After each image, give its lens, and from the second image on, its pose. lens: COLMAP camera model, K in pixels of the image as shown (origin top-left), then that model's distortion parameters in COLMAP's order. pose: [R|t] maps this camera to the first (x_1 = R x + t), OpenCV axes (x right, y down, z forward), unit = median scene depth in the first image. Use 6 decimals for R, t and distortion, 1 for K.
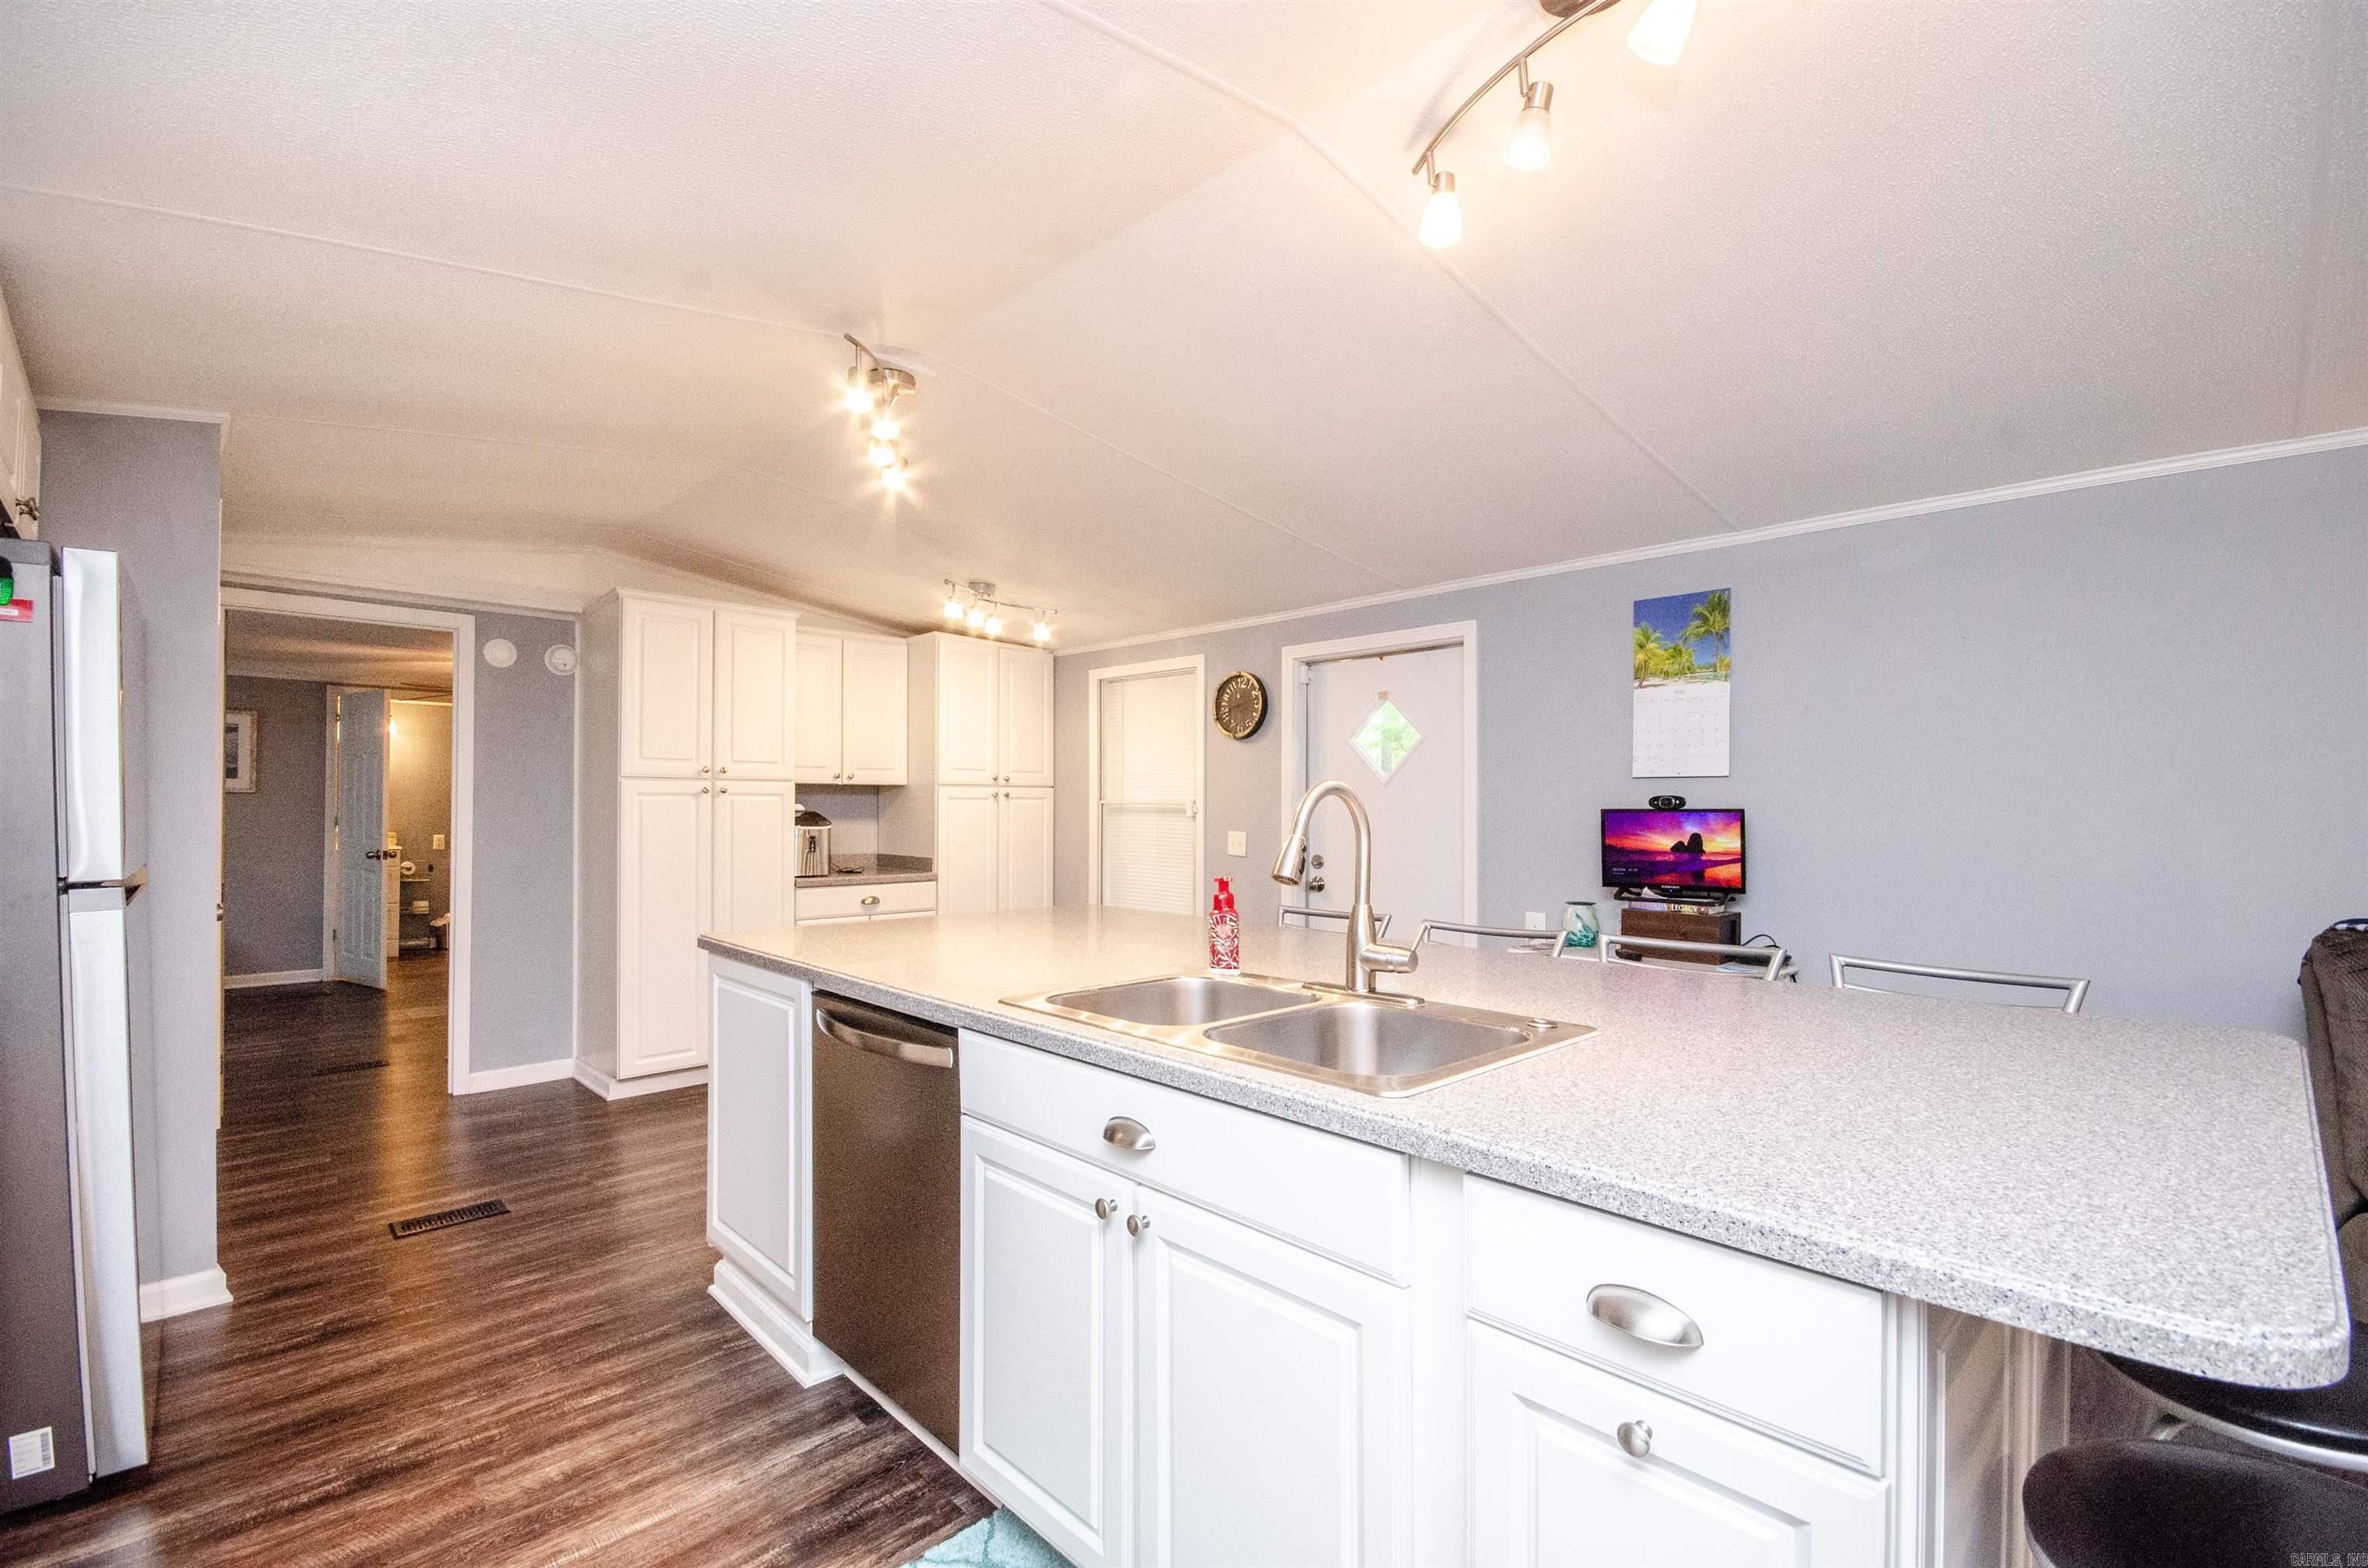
lens RADIAL K [[1030.3, 0, 1167.6], [0, 1030.3, 798.7], [0, 0, 1]] dist [0.003356, -0.011062]
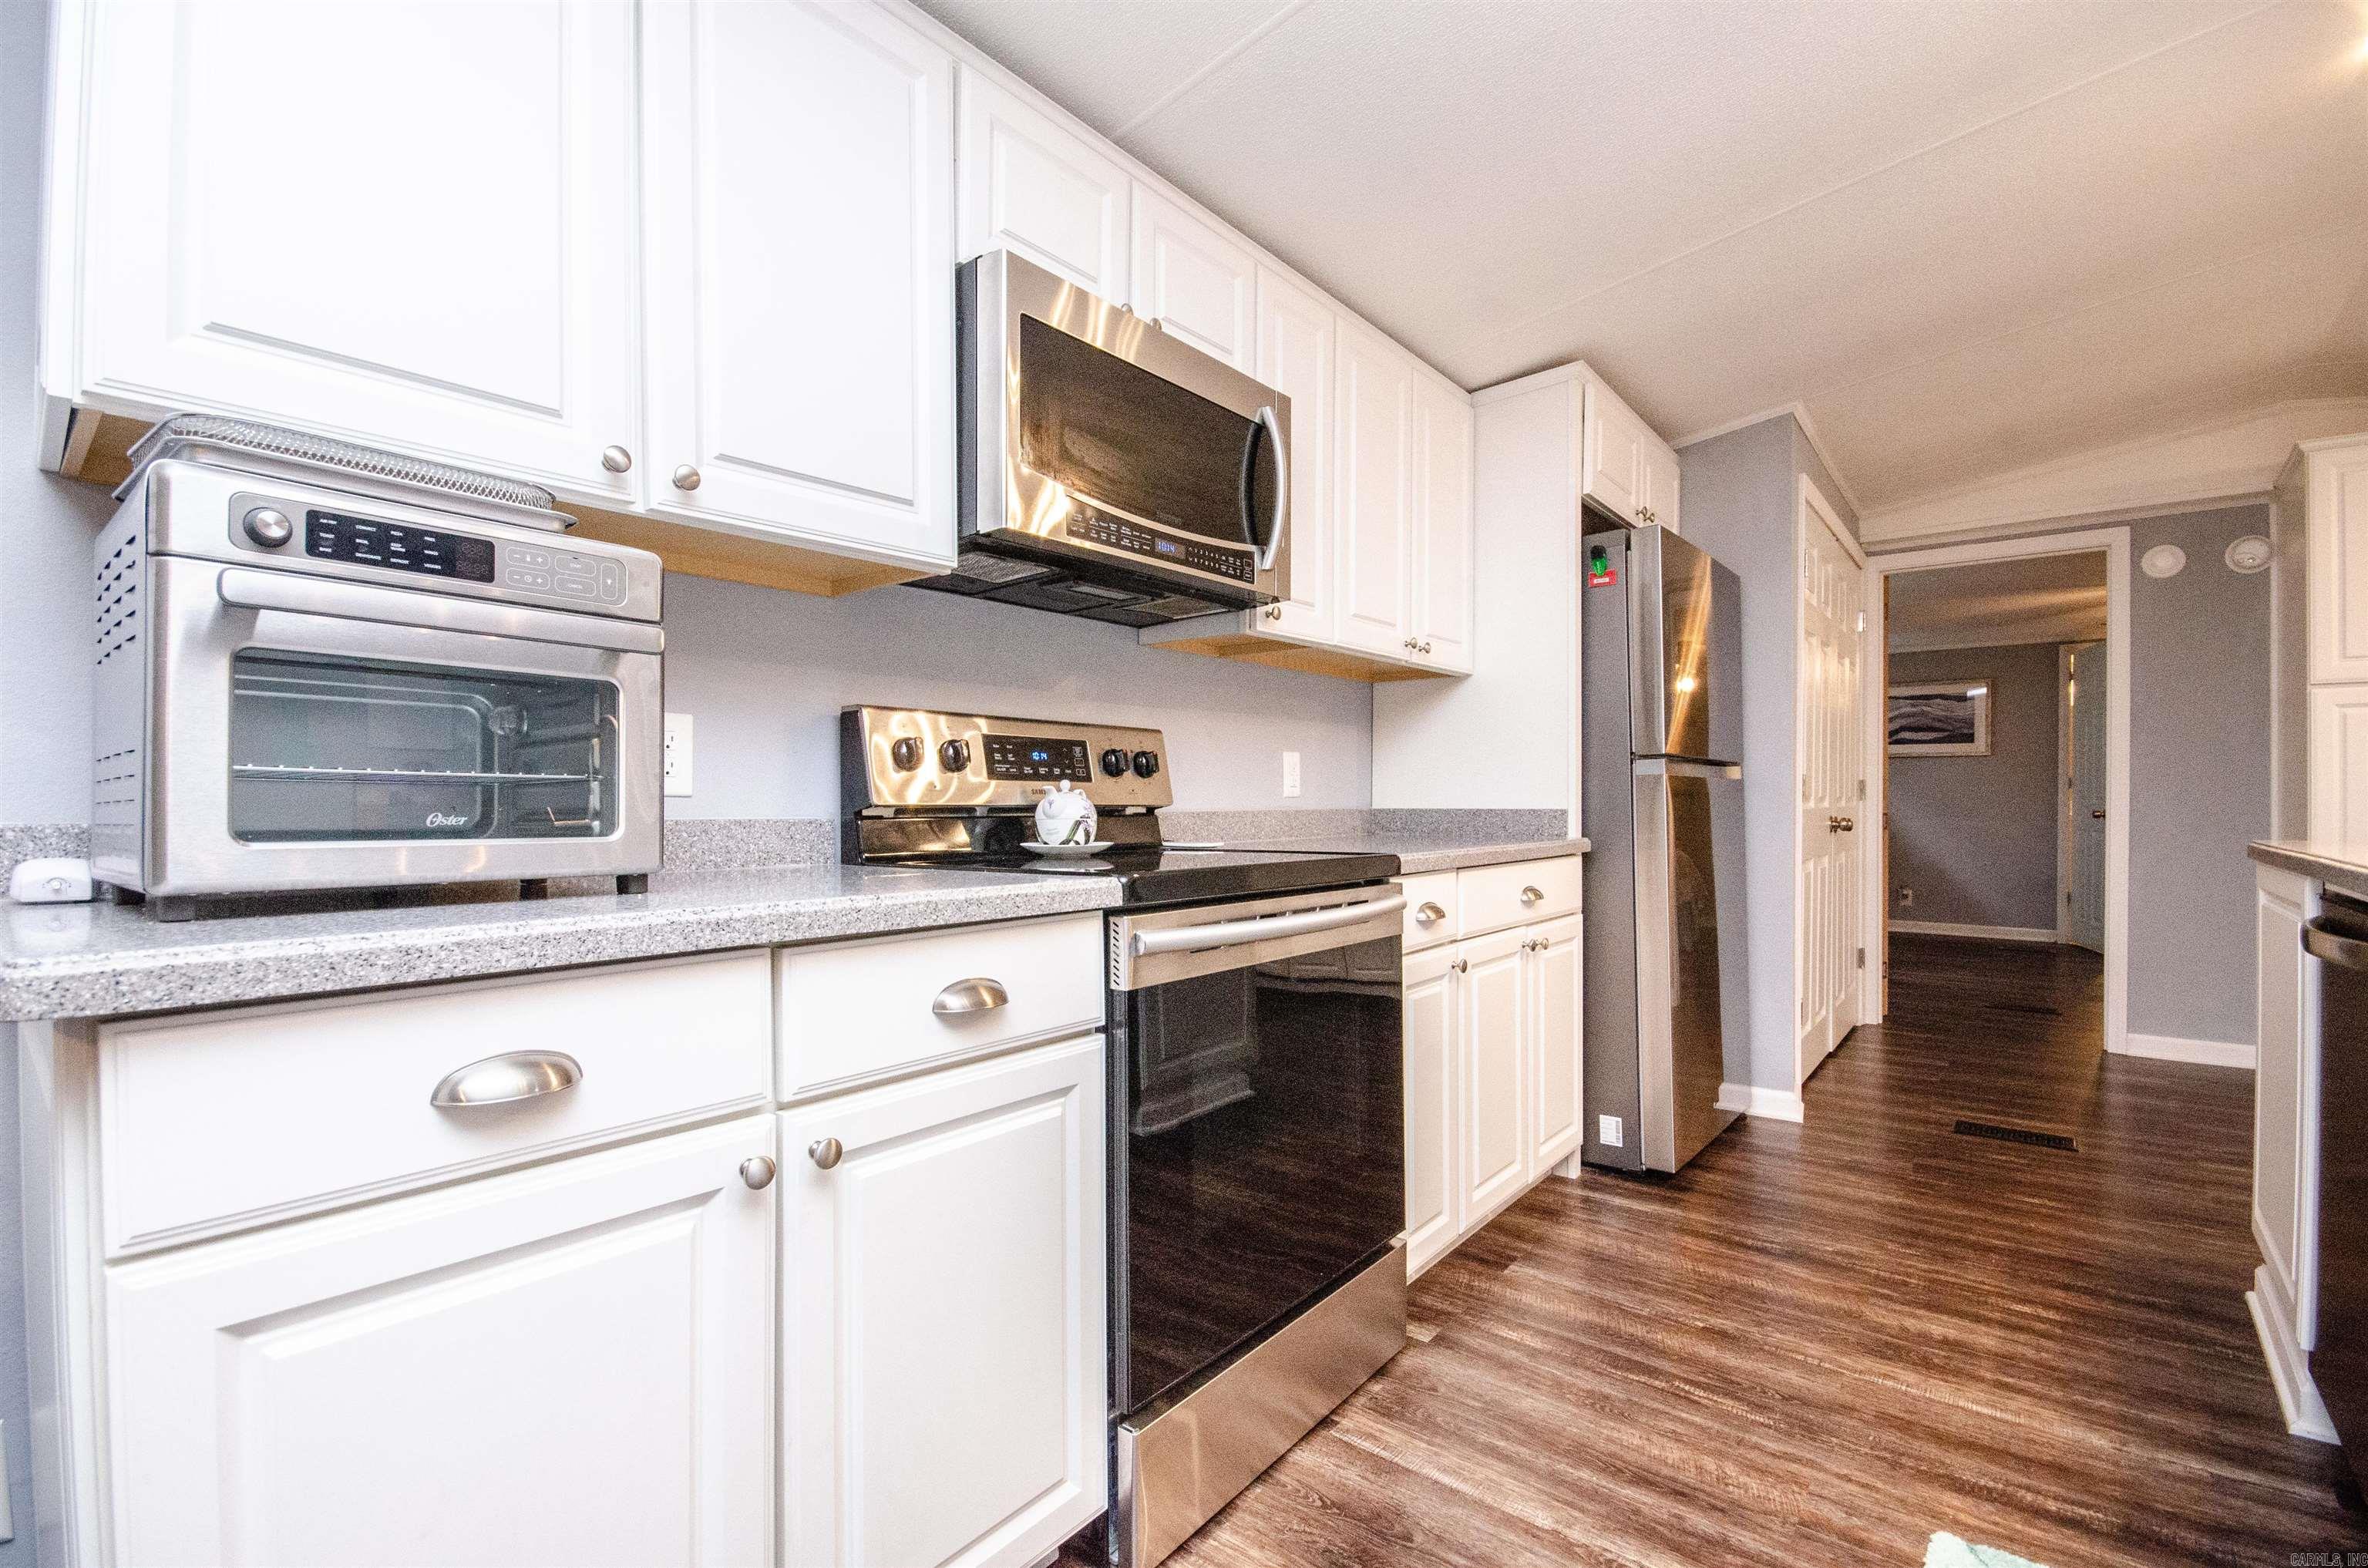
lens RADIAL K [[1055.3, 0, 1170.4], [0, 1055.3, 794.5], [0, 0, 1]] dist [0.000851, -0.006903]
pose [[0.103814, -0.009782, -0.994549, 0.160504], [0.006534, 0.999937, -0.009153, 0.063039], [0.994575, -0.005549, 0.103871, 0.070004]]
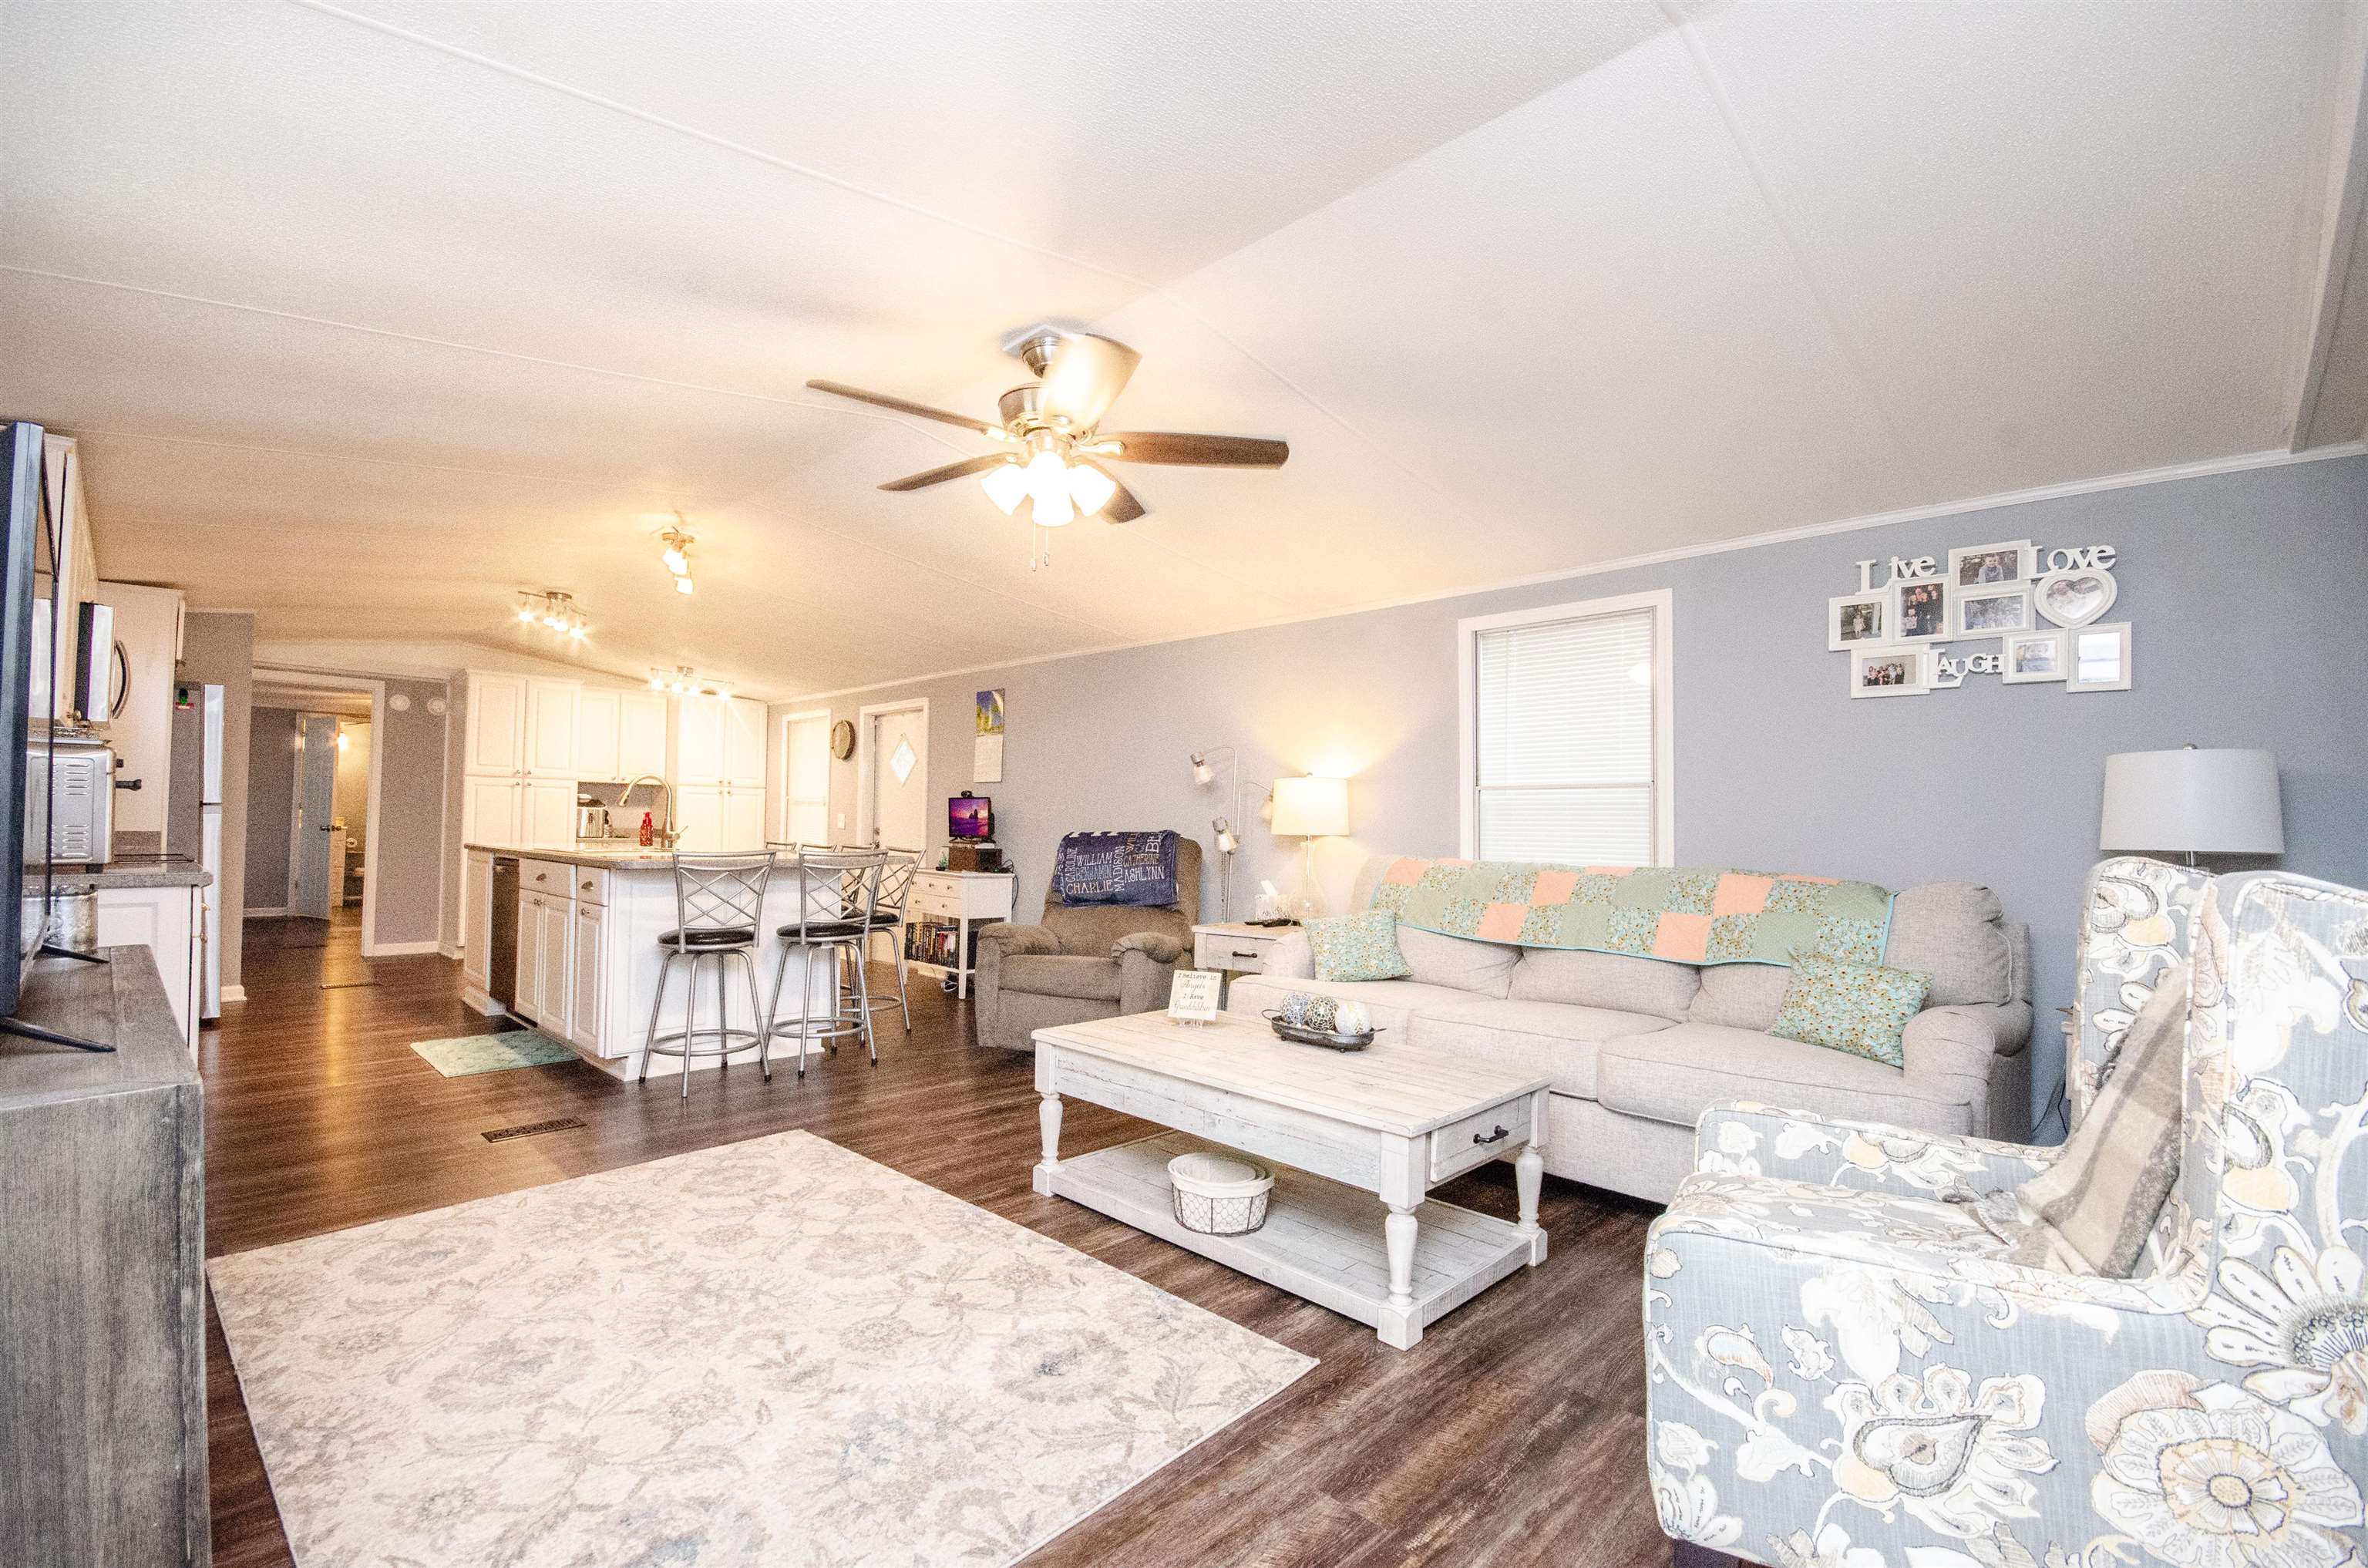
lens RADIAL K [[1051.3, 0, 1172.6], [0, 1051.3, 804.2], [0, 0, 1]] dist [0.052954, -0.038008]
pose [[0.999894, 0.013802, 0.004601, 0.686458], [-0.013732, 0.999793, -0.015038, 0.040548], [-0.004808, 0.014973, 0.999876, -0.853089]]
